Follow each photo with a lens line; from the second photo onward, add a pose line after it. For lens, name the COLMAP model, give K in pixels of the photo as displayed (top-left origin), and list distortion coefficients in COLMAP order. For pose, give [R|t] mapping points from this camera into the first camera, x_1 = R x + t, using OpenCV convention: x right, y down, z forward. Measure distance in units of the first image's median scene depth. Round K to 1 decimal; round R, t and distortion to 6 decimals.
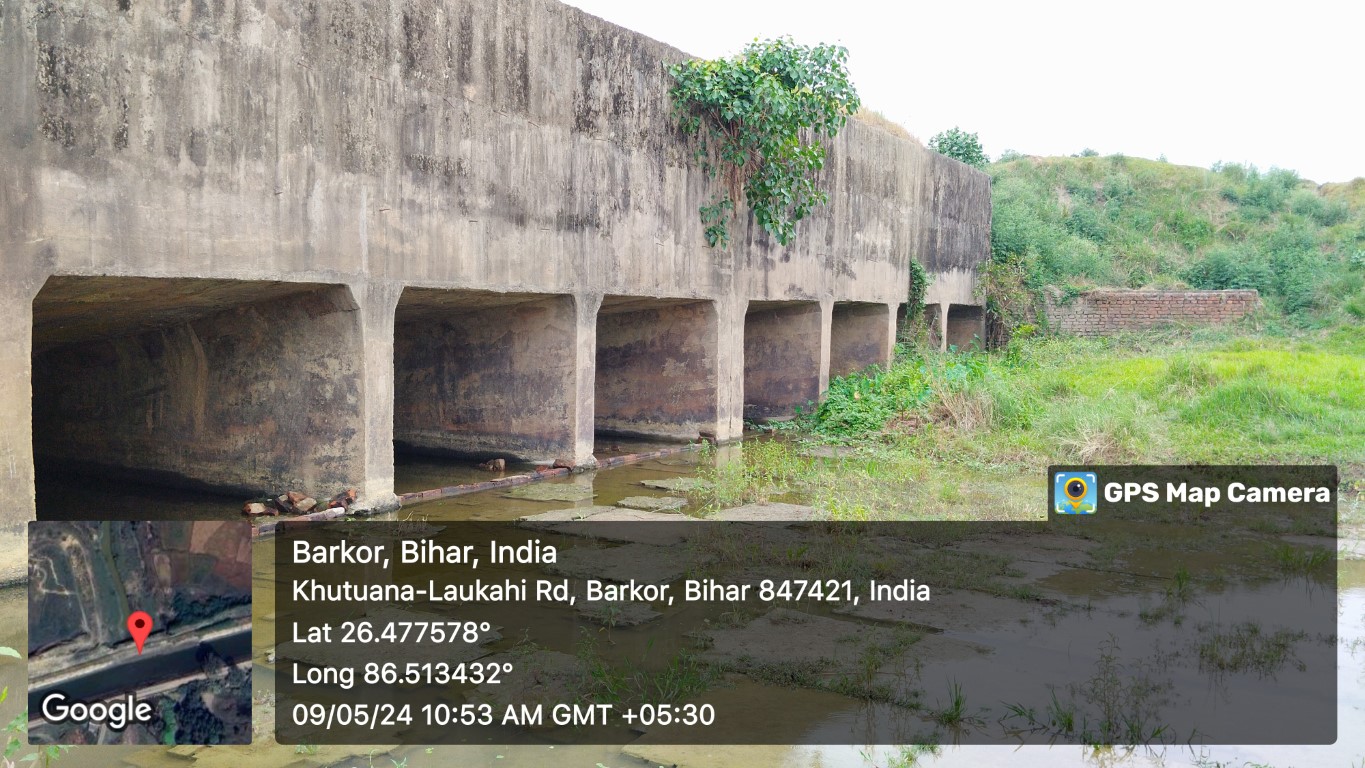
lens RADIAL K [[1133.0, 0, 659.6], [0, 1133.0, 374.8], [0, 0, 1]] dist [0.080276, -0.163053]
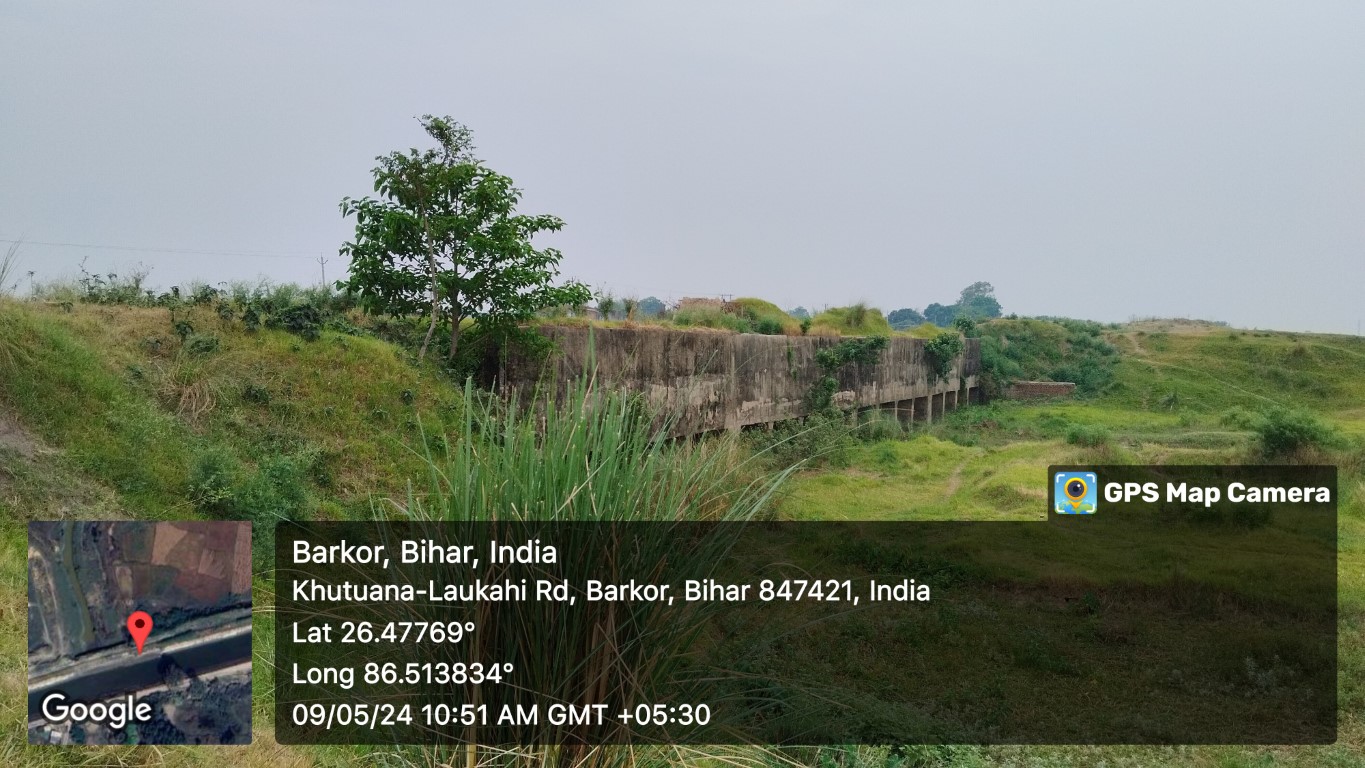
lens RADIAL K [[1133.0, 0, 691.1], [0, 1133.0, 372.2], [0, 0, 1]] dist [0.080276, -0.163053]
pose [[0.995090, 0.003825, 0.098901, -1.184594], [-0.001873, 0.999802, -0.019817, -0.071149], [-0.098957, 0.019535, 0.994900, -2.907512]]
